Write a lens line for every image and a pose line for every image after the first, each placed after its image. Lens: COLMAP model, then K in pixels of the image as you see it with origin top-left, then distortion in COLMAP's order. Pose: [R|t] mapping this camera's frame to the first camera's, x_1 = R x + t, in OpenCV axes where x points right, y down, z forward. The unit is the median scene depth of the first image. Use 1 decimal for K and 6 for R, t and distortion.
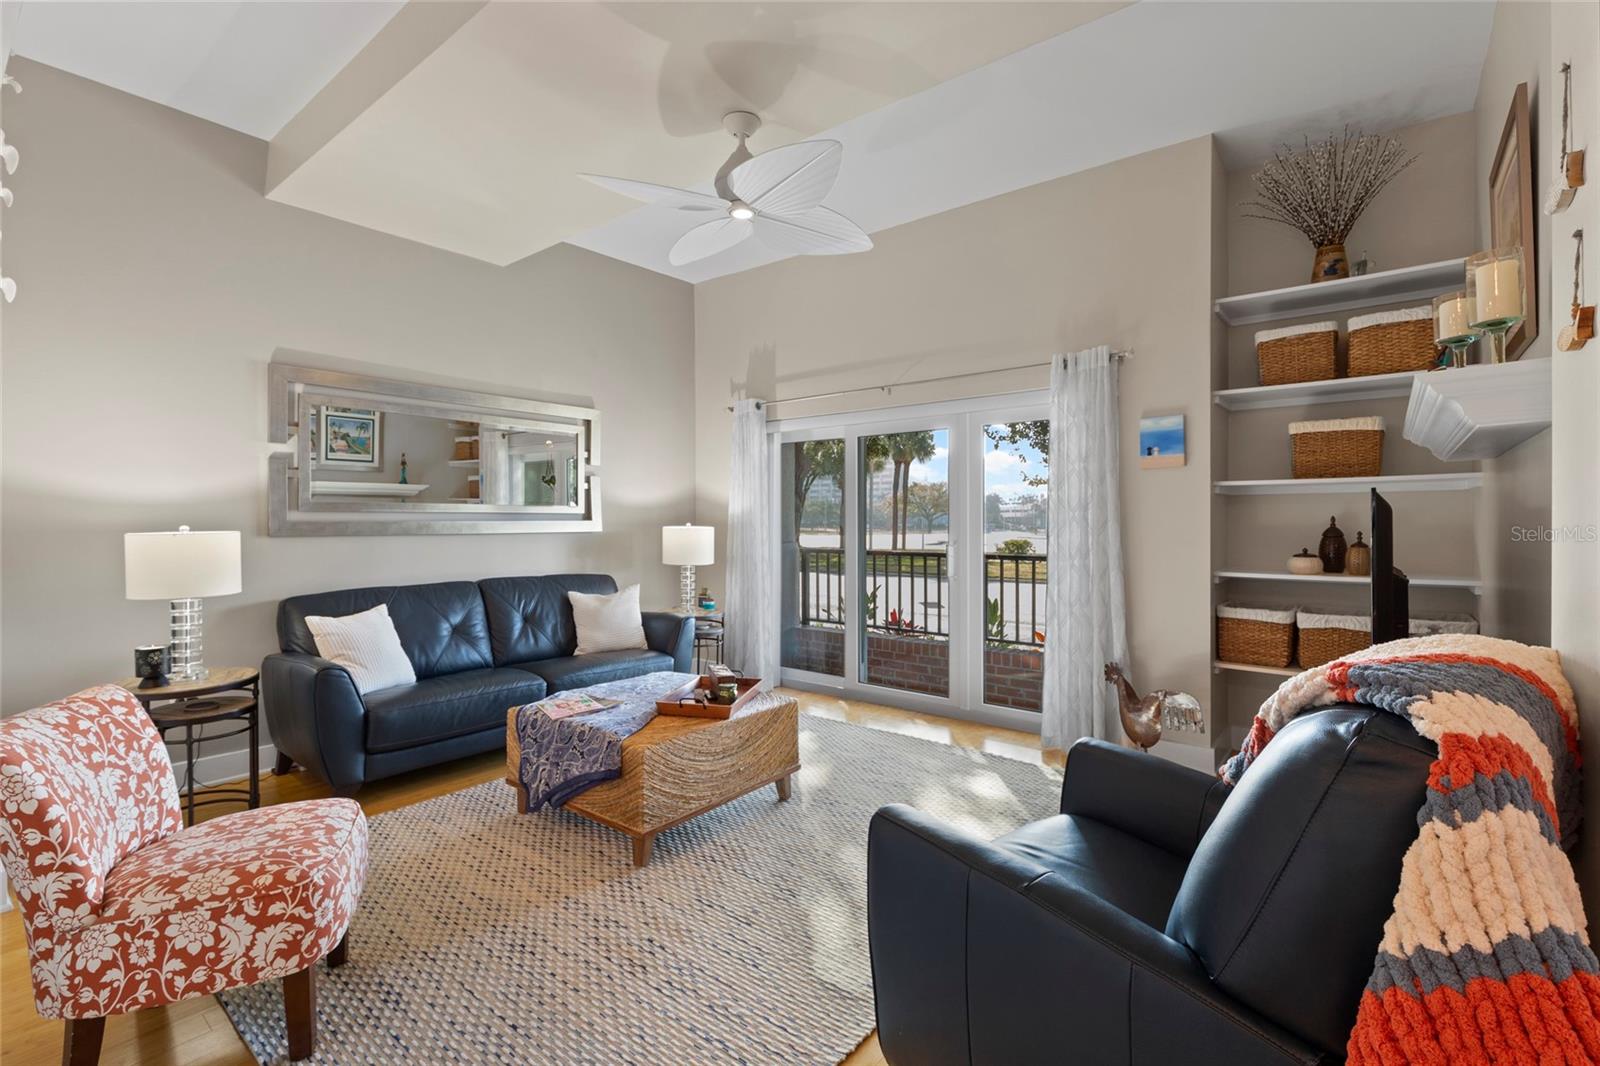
lens RADIAL K [[720.4, 0, 811.4], [0, 720.4, 526.7], [0, 0, 1]] dist [0.003421, -0.000888]
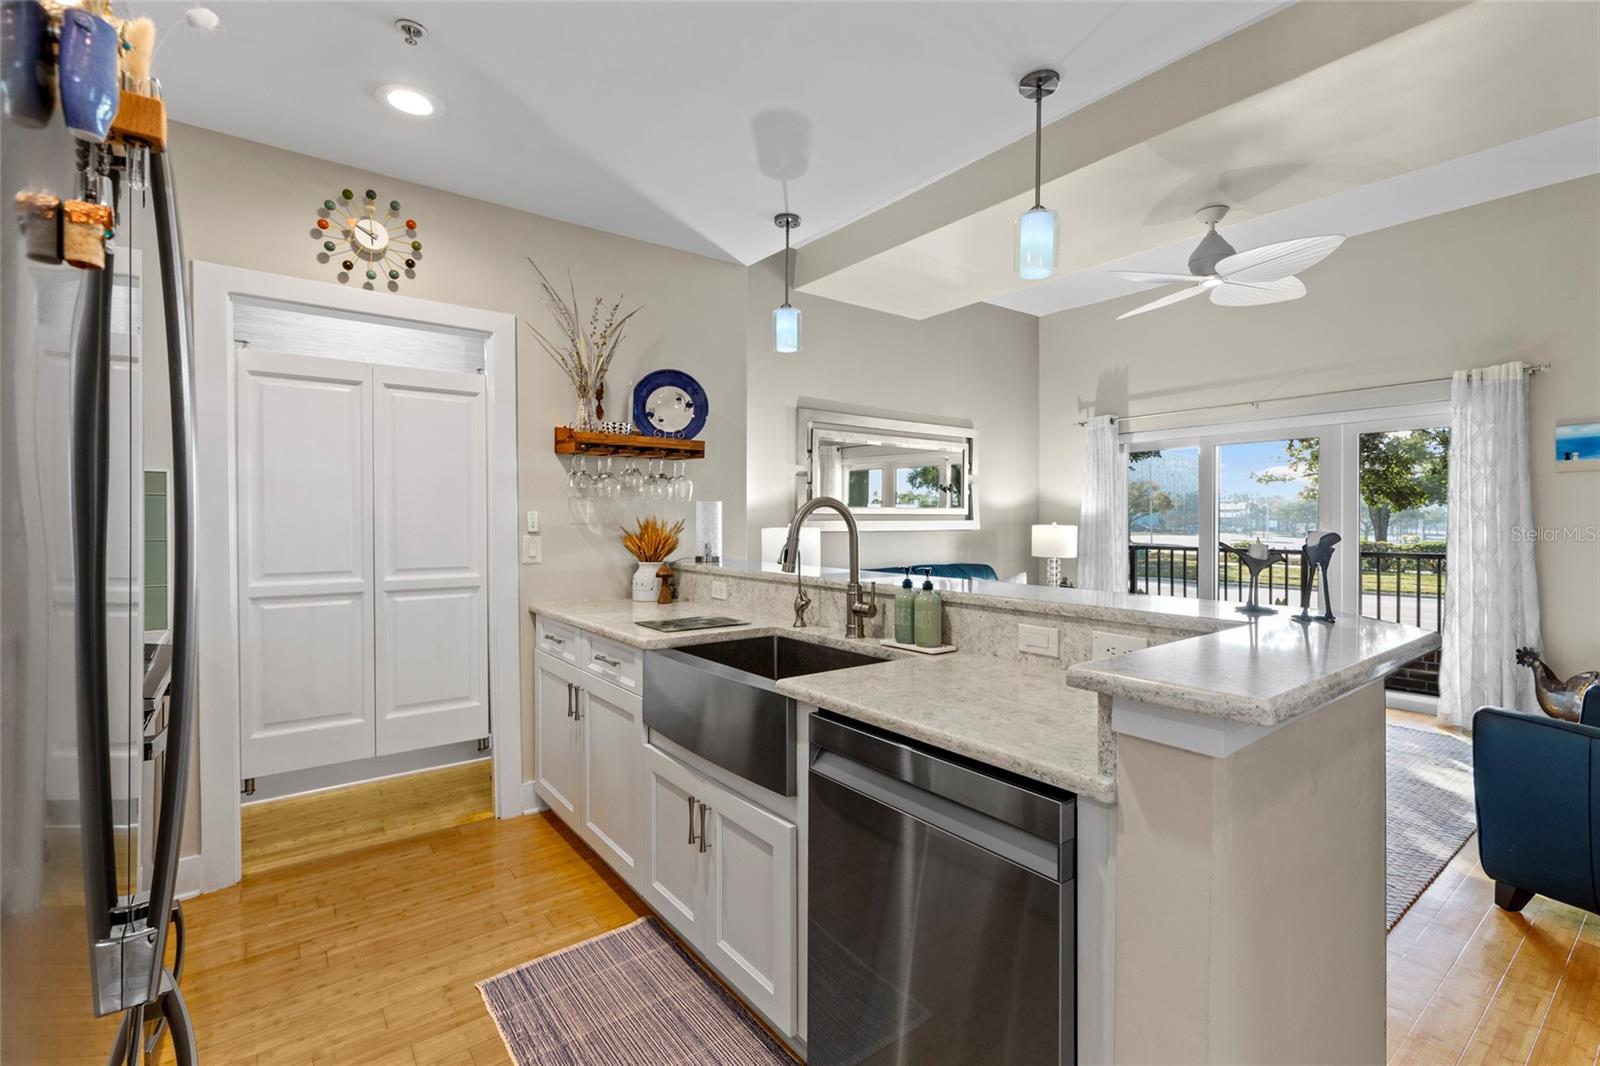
lens RADIAL K [[721.5, 0, 805.6], [0, 721.5, 530.8], [0, 0, 1]] dist [0.008566, -0.000409]
pose [[0.971113, 0.002432, -0.238609, -0.816603], [-0.001376, 0.999988, 0.004595, 0.011300], [0.238617, -0.004134, 0.971105, -0.729905]]
